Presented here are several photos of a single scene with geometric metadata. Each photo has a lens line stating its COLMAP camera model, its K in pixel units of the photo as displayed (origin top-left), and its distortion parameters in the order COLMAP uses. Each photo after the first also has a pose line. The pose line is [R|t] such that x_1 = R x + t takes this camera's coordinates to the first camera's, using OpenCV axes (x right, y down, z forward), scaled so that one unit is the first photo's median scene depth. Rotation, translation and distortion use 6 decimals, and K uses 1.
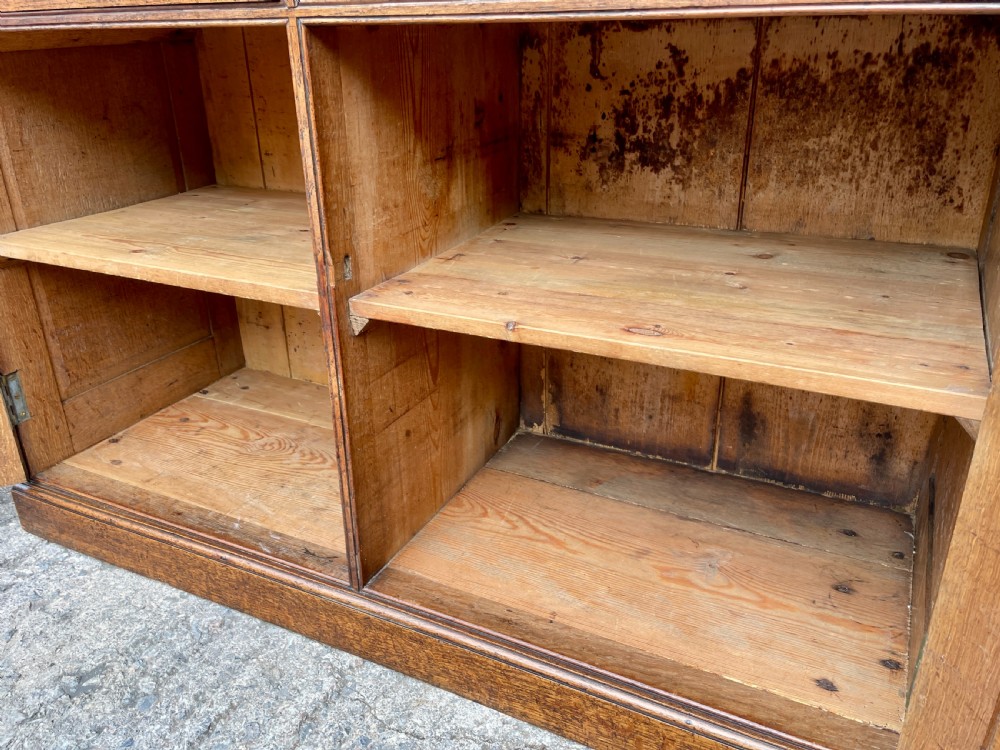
lens RADIAL K [[786.6, 0, 499.0], [0, 786.6, 362.6], [0, 0, 1]] dist [0.086742, -0.112259]
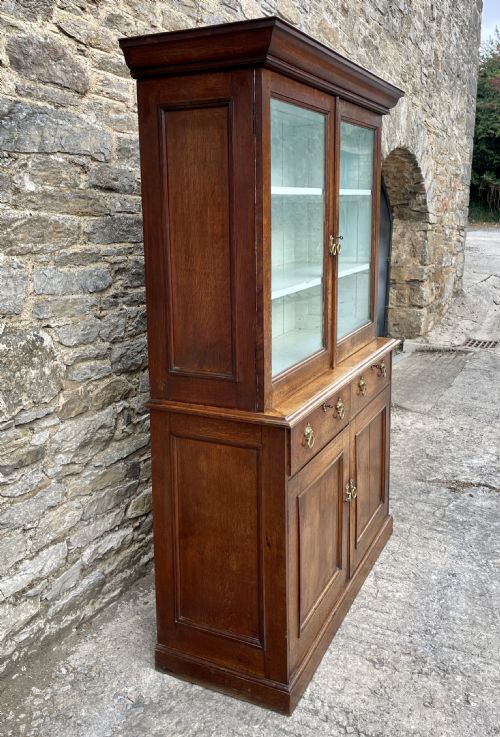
lens RADIAL K [[673.8, 0, 236.0], [0, 673.8, 324.1], [0, 0, 1]] dist [0.037489, 0.000000]
pose [[-0.002394, -0.151684, 0.988426, -2.665051], [0.413481, 0.899826, 0.139089, -1.182972], [-0.910509, 0.409029, 0.060564, 0.817855]]
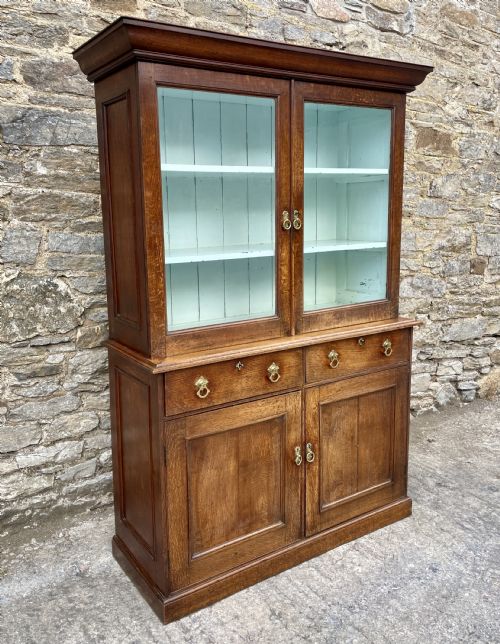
lens RADIAL K [[571.9, 0, 230.5], [0, 571.9, 302.0], [0, 0, 1]] dist [0.052552, -0.029904]
pose [[0.509468, -0.130108, 0.850597, -2.252133], [0.348622, 0.934951, -0.065798, -0.587926], [-0.786705, 0.330058, 0.521686, -0.352599]]
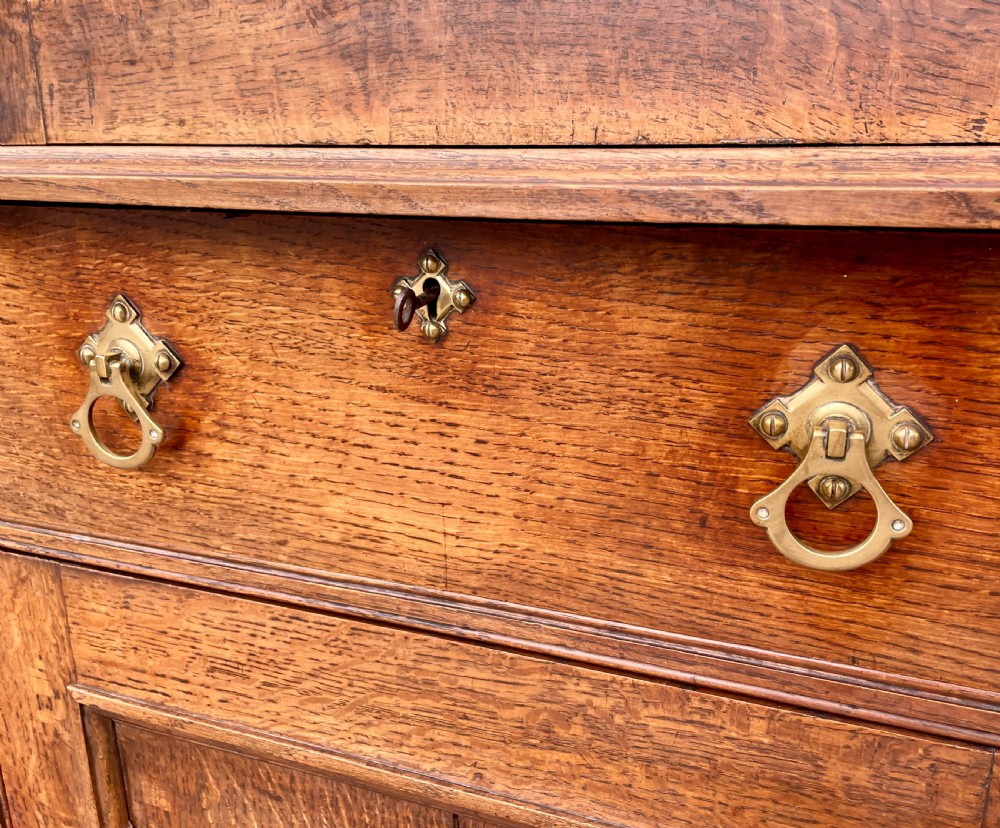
lens RADIAL K [[894.5, 0, 537.7], [0, 894.5, 410.1], [0, 0, 1]] dist [0.027984, -0.029835]
pose [[0.992492, -0.013085, 0.121604, 0.082581], [0.027894, 0.992273, -0.120894, -0.310061], [-0.119082, 0.123379, 0.985189, 0.190483]]
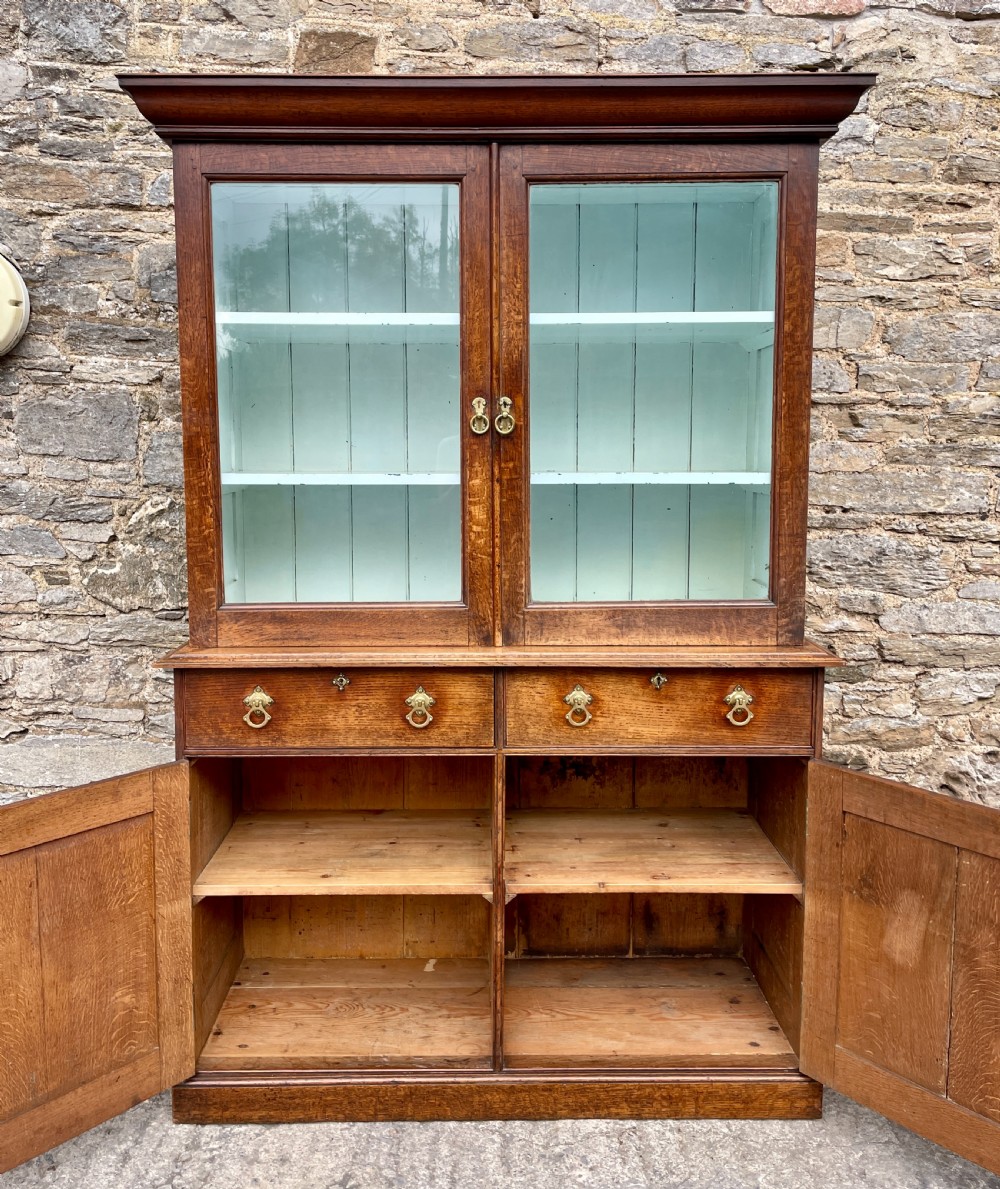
lens RADIAL K [[1037.2, 0, 480.8], [0, 1037.2, 548.8], [0, 0, 1]] dist [0.046757, -0.034766]
pose [[0.889653, -0.022380, 0.456088, -1.152190], [0.164674, 0.947314, -0.274733, -0.141217], [-0.425910, 0.319524, 0.846466, -1.121661]]
